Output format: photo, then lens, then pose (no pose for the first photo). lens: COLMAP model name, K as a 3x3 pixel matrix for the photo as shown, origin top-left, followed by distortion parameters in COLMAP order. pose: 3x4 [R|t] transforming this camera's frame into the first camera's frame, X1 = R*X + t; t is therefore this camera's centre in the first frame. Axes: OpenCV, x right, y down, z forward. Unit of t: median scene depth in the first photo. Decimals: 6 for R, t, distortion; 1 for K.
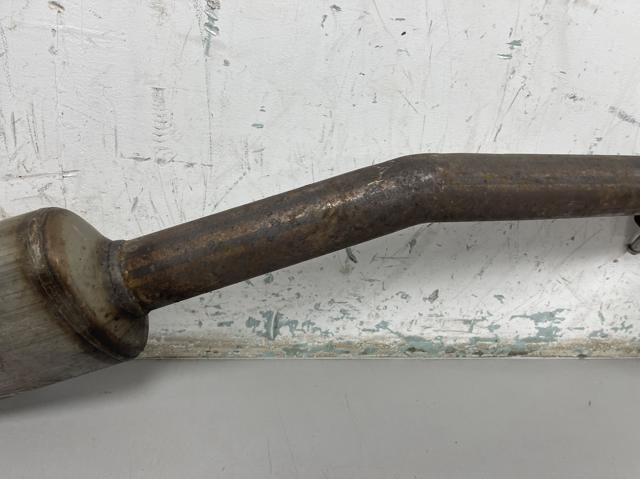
lens RADIAL K [[501.1, 0, 327.0], [0, 501.1, 243.8], [0, 0, 1]] dist [0.059104, -0.097615]
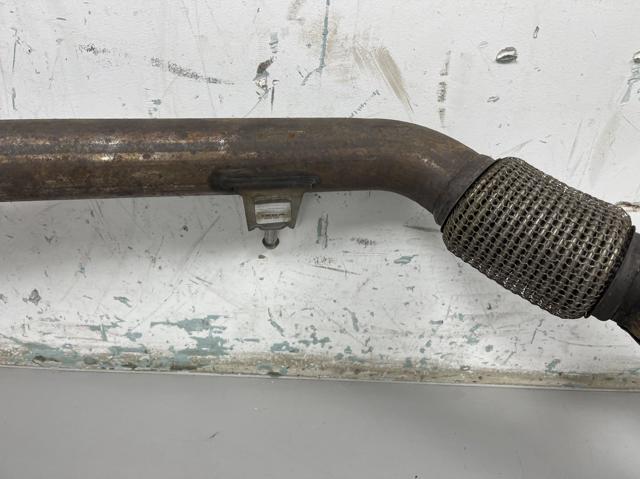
lens RADIAL K [[501.1, 0, 332.1], [0, 501.1, 235.7], [0, 0, 1]] dist [0.059104, -0.097615]
pose [[0.982446, -0.000208, -0.186544, 0.858547], [-0.001985, 0.999931, -0.011567, 0.009676], [0.186534, 0.011735, 0.982378, 0.251334]]
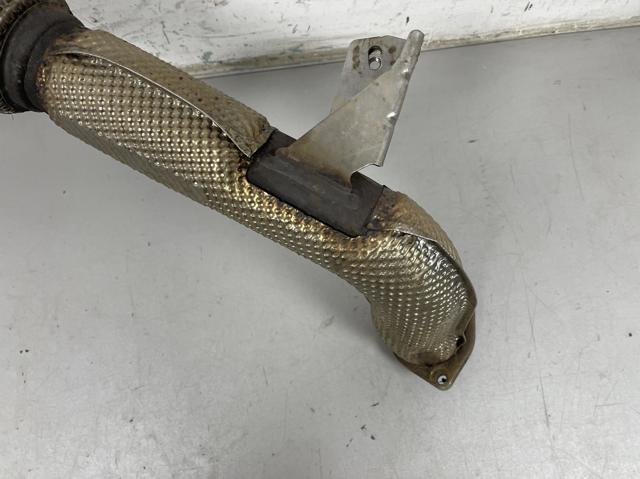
lens RADIAL K [[501.1, 0, 328.7], [0, 501.1, 247.1], [0, 0, 1]] dist [0.059104, -0.097615]
pose [[0.980963, 0.030637, -0.191762, 1.478252], [0.126117, 0.650383, 0.749064, -0.188819], [0.147668, -0.758988, 0.634138, 0.449998]]
